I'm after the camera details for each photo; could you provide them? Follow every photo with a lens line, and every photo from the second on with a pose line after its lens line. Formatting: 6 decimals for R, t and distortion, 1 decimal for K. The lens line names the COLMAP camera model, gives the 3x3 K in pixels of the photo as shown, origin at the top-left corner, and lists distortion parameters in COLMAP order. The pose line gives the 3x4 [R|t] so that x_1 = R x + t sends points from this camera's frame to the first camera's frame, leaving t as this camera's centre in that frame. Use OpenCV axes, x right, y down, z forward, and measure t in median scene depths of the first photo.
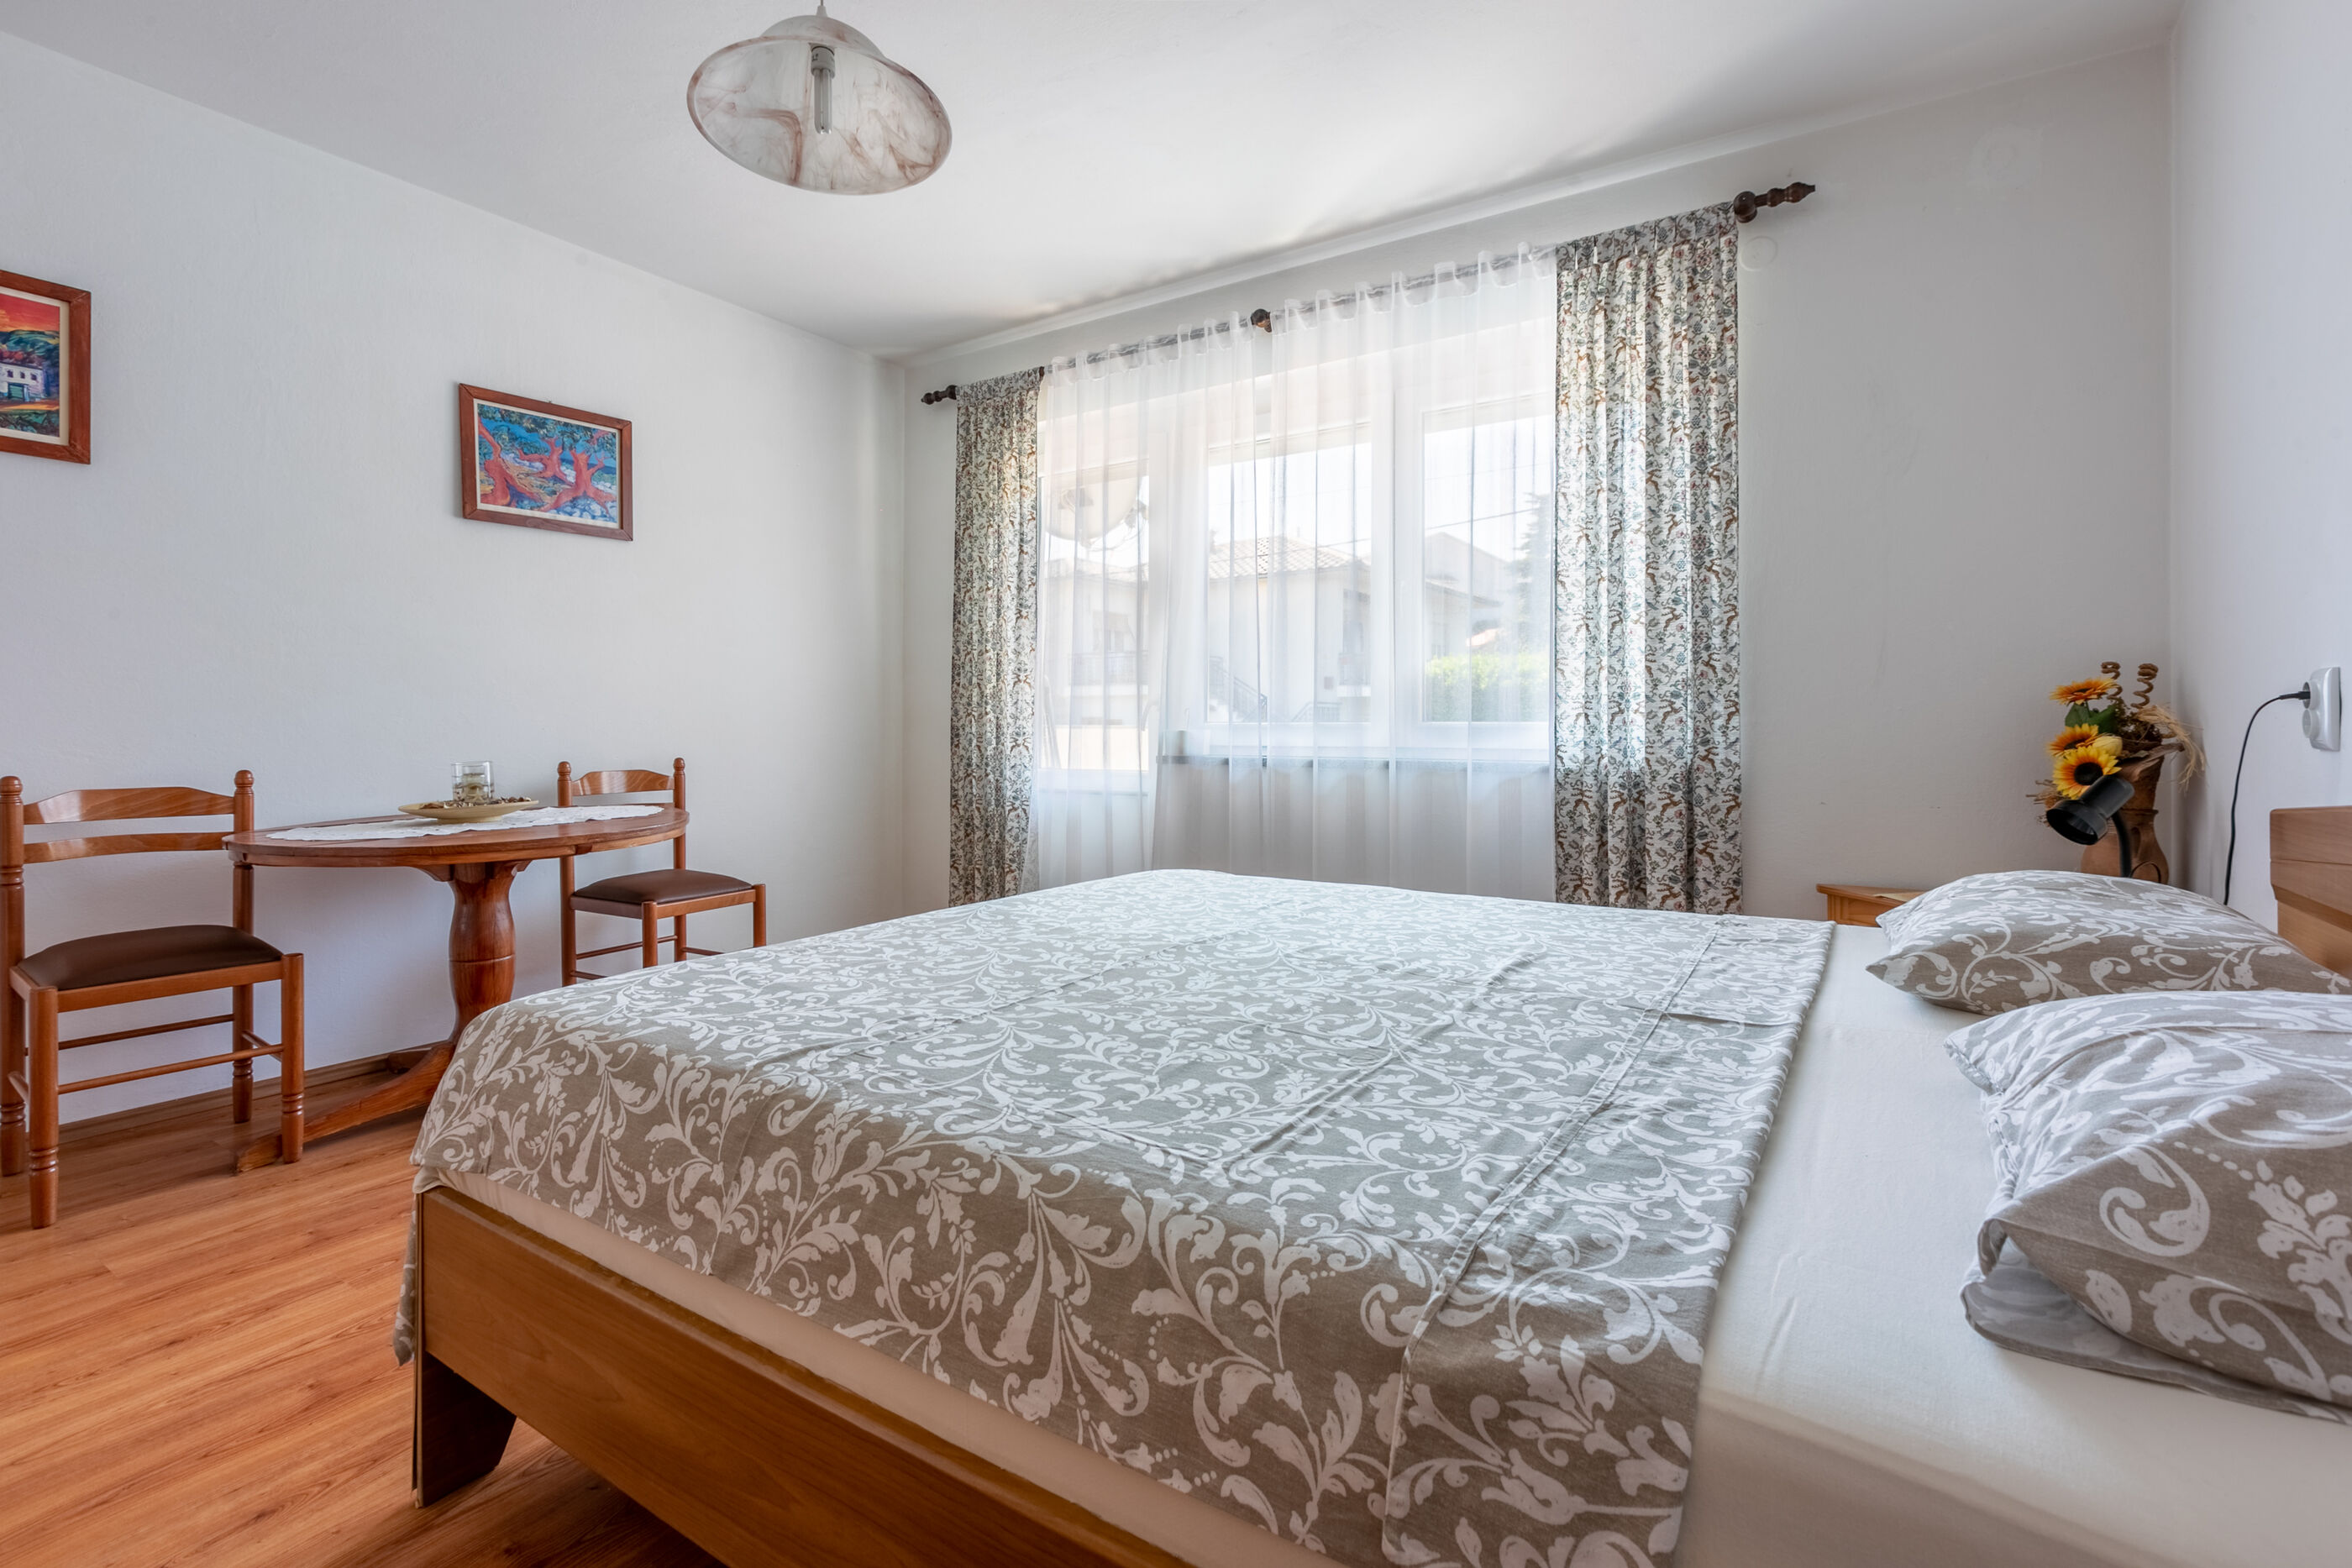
lens RADIAL K [[1065.3, 0, 1171.1], [0, 1065.3, 723.1], [0, 0, 1]] dist [0.000627, 0.000084]
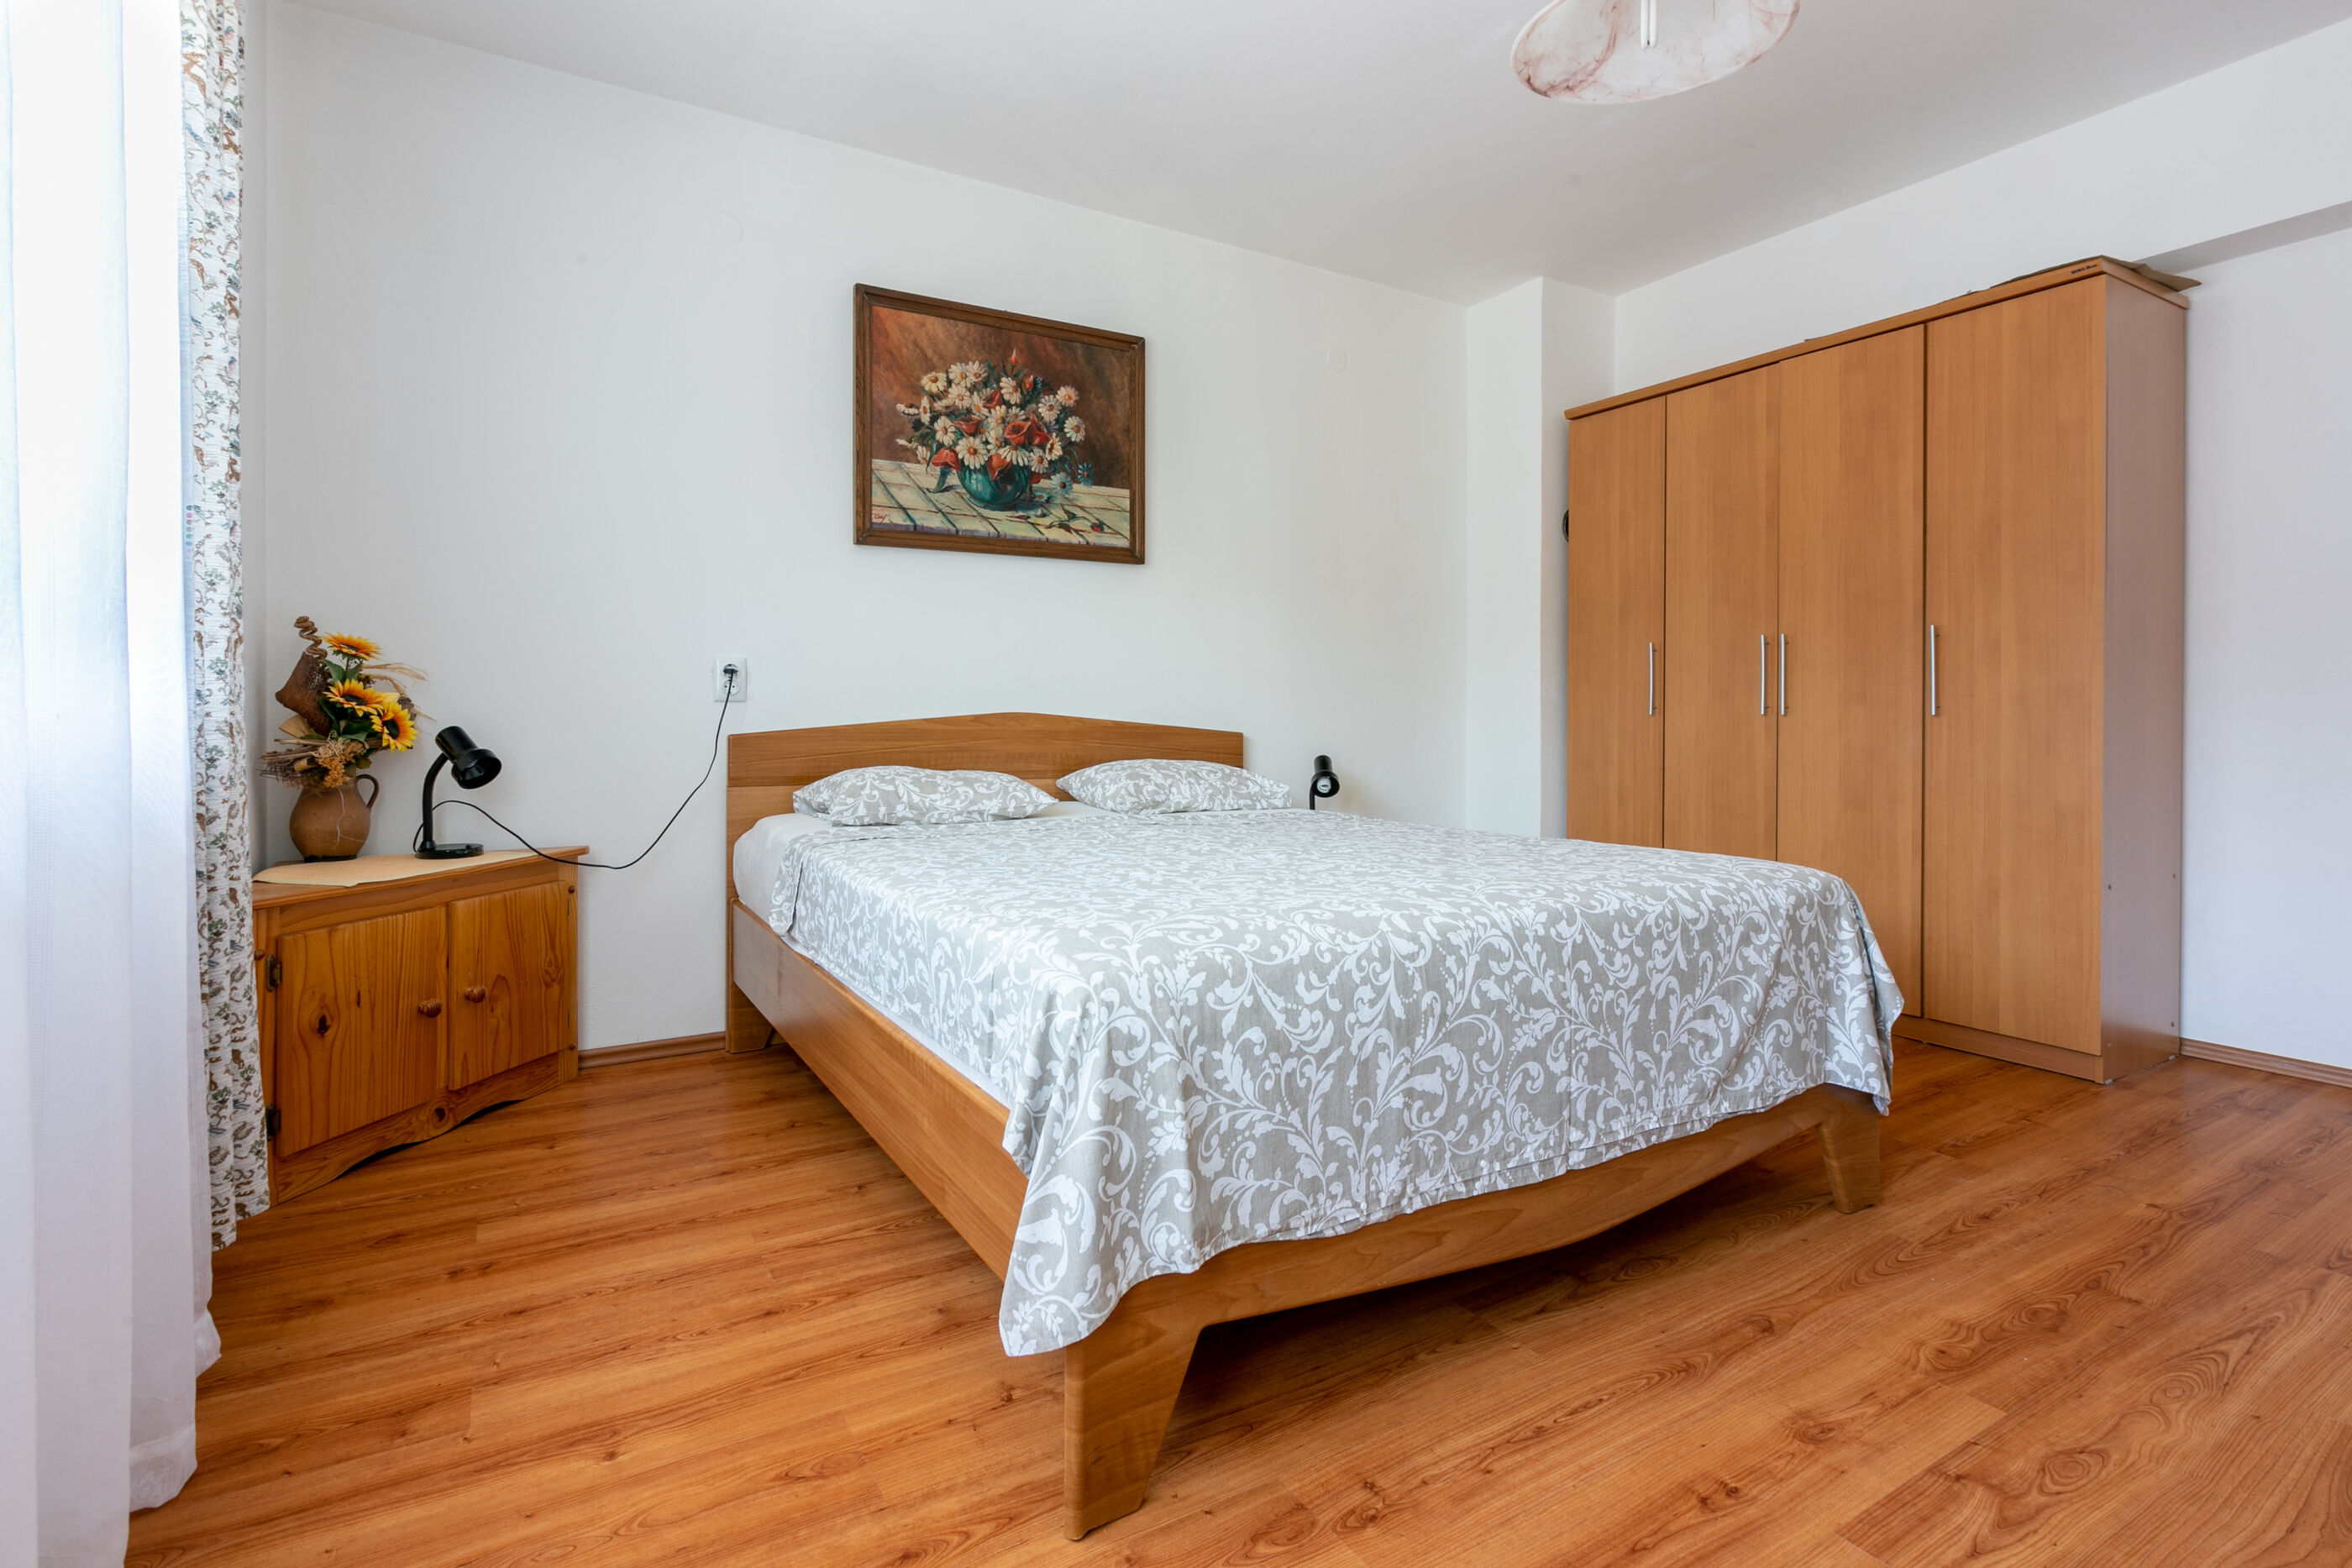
lens RADIAL K [[1125.1, 0, 1172.2], [0, 1125.1, 718.3], [0, 0, 1]] dist [-0.002743, -0.001423]
pose [[-0.902106, 0.000659, 0.431513, -0.243967], [0.000076, 0.999999, -0.001370, 0.031392], [-0.431514, -0.001203, -0.902106, 1.350353]]
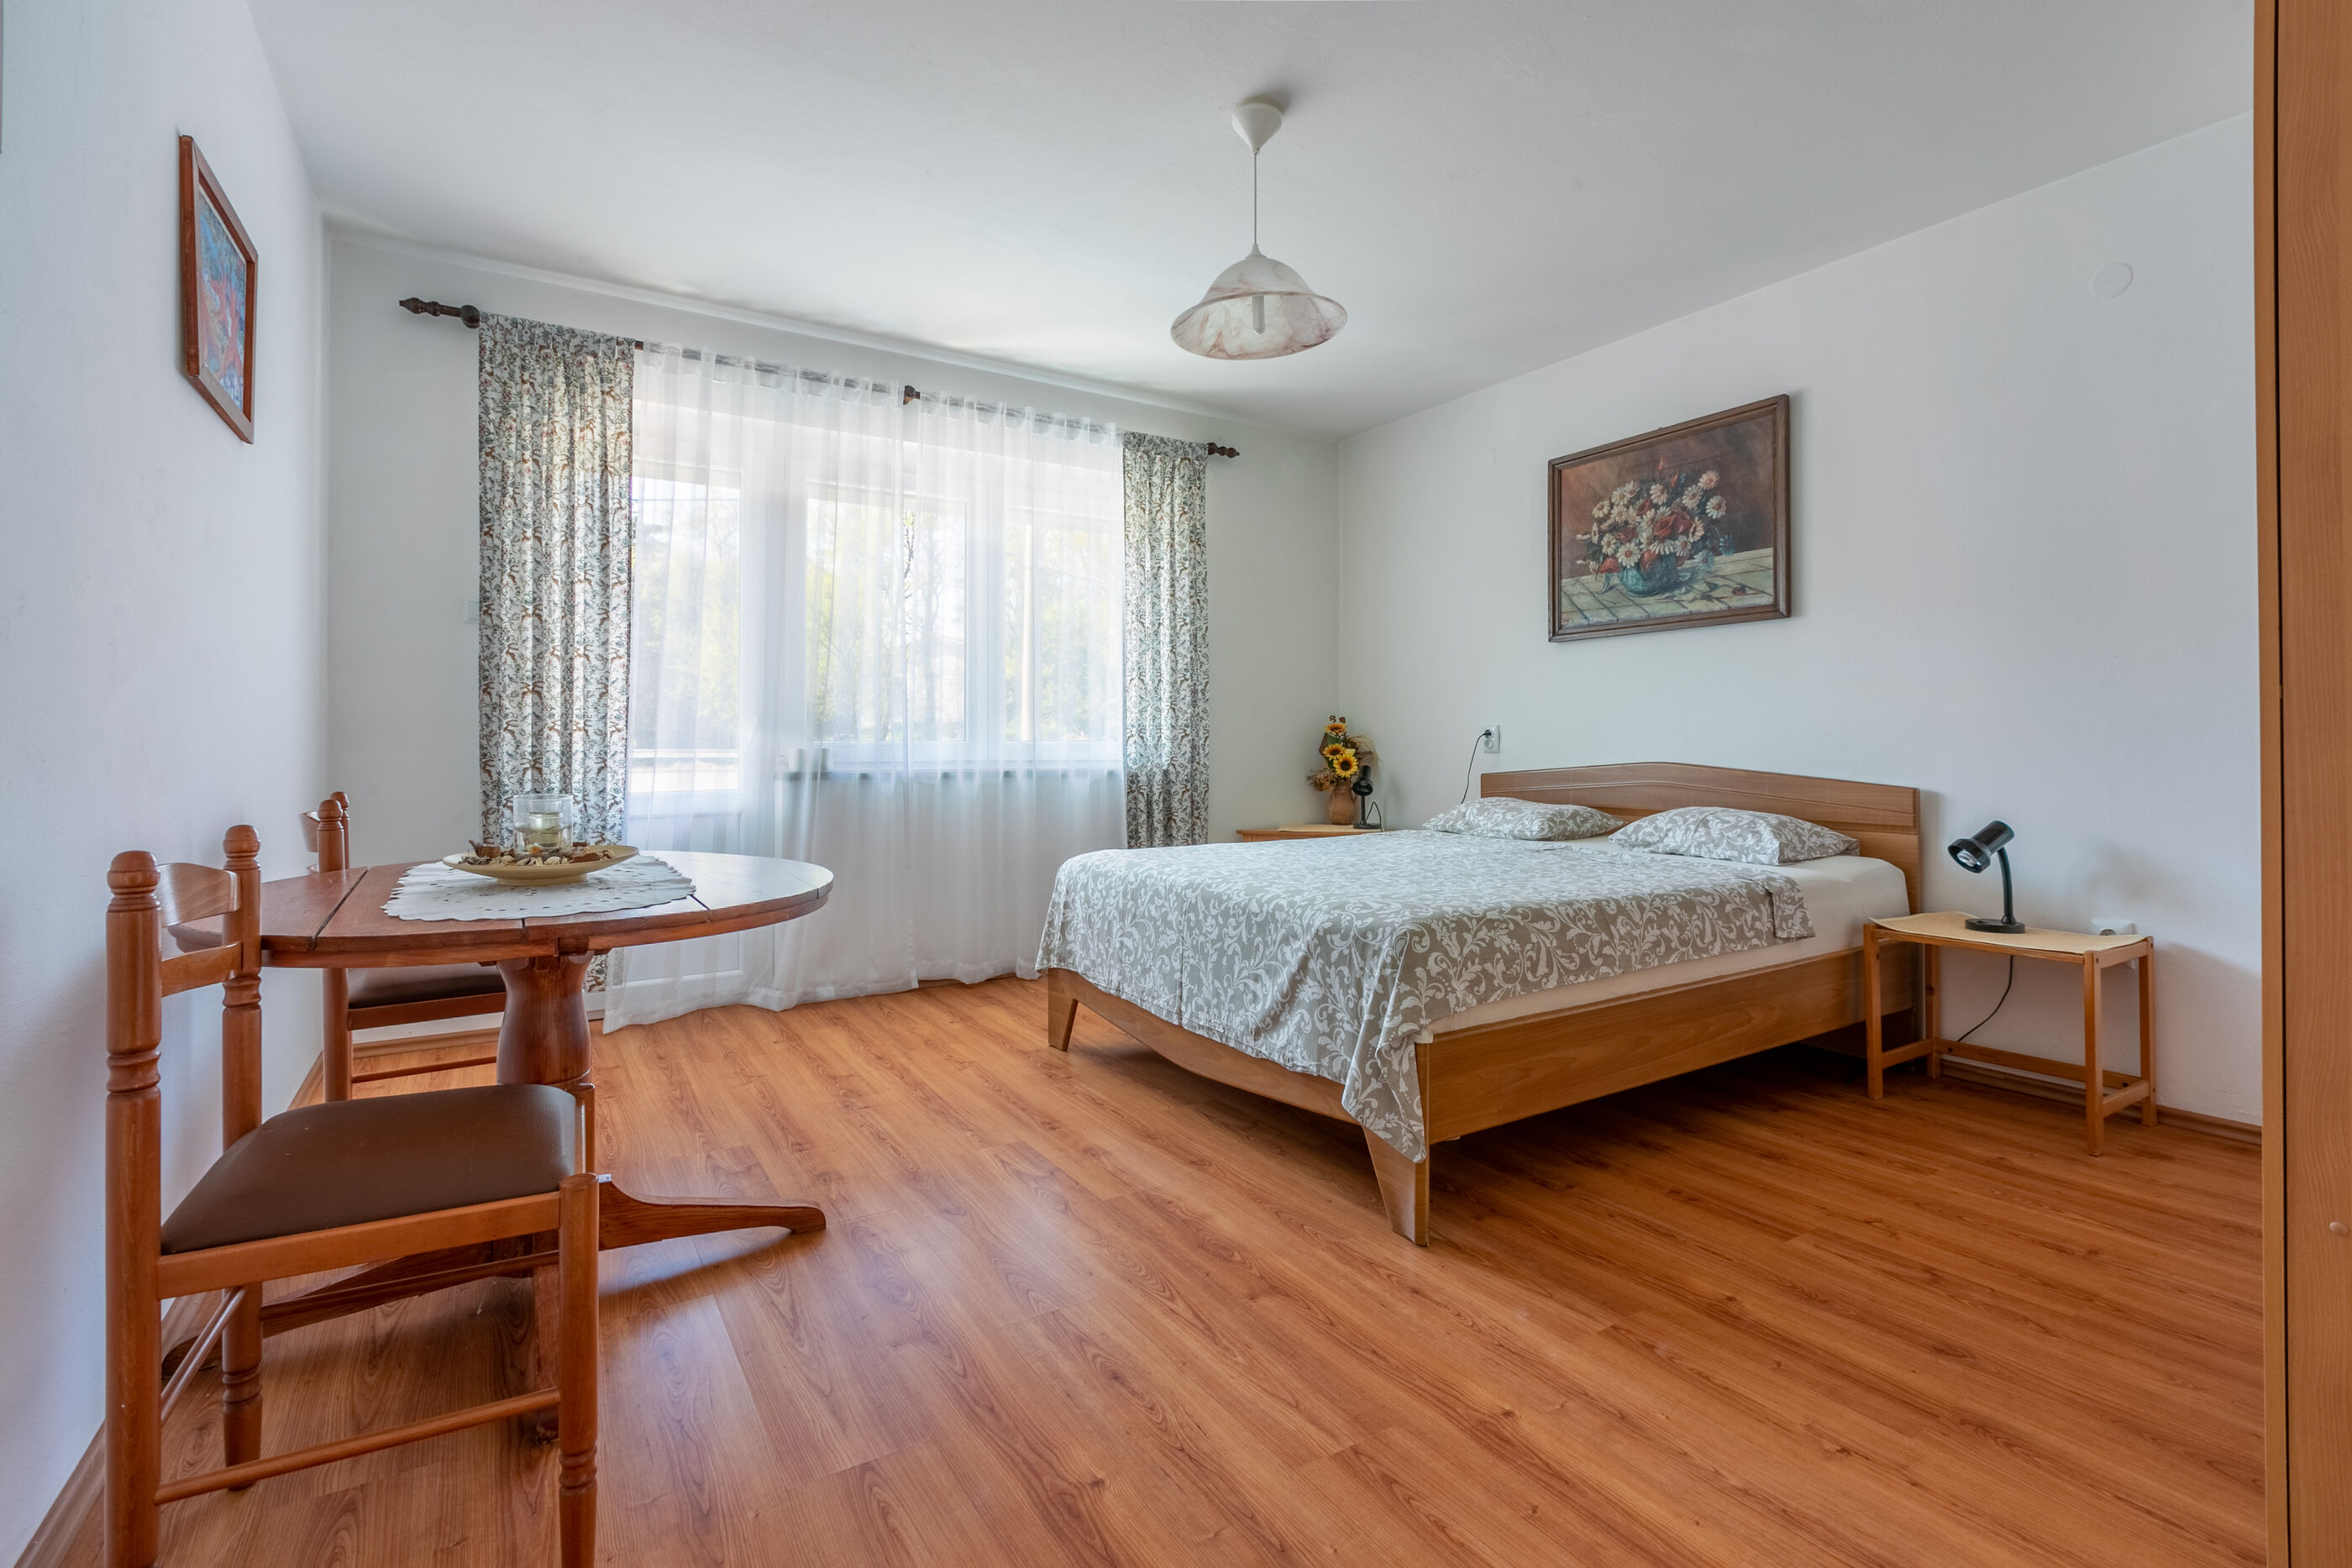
lens RADIAL K [[1065.9, 0, 1162.1], [0, 1065.9, 741.9], [0, 0, 1]] dist [0.000229, 0.000102]
pose [[0.415298, 0.003348, 0.909679, -1.091589], [-0.002907, 0.999993, -0.002353, 0.002528], [-0.909681, -0.001668, 0.415305, 0.338588]]
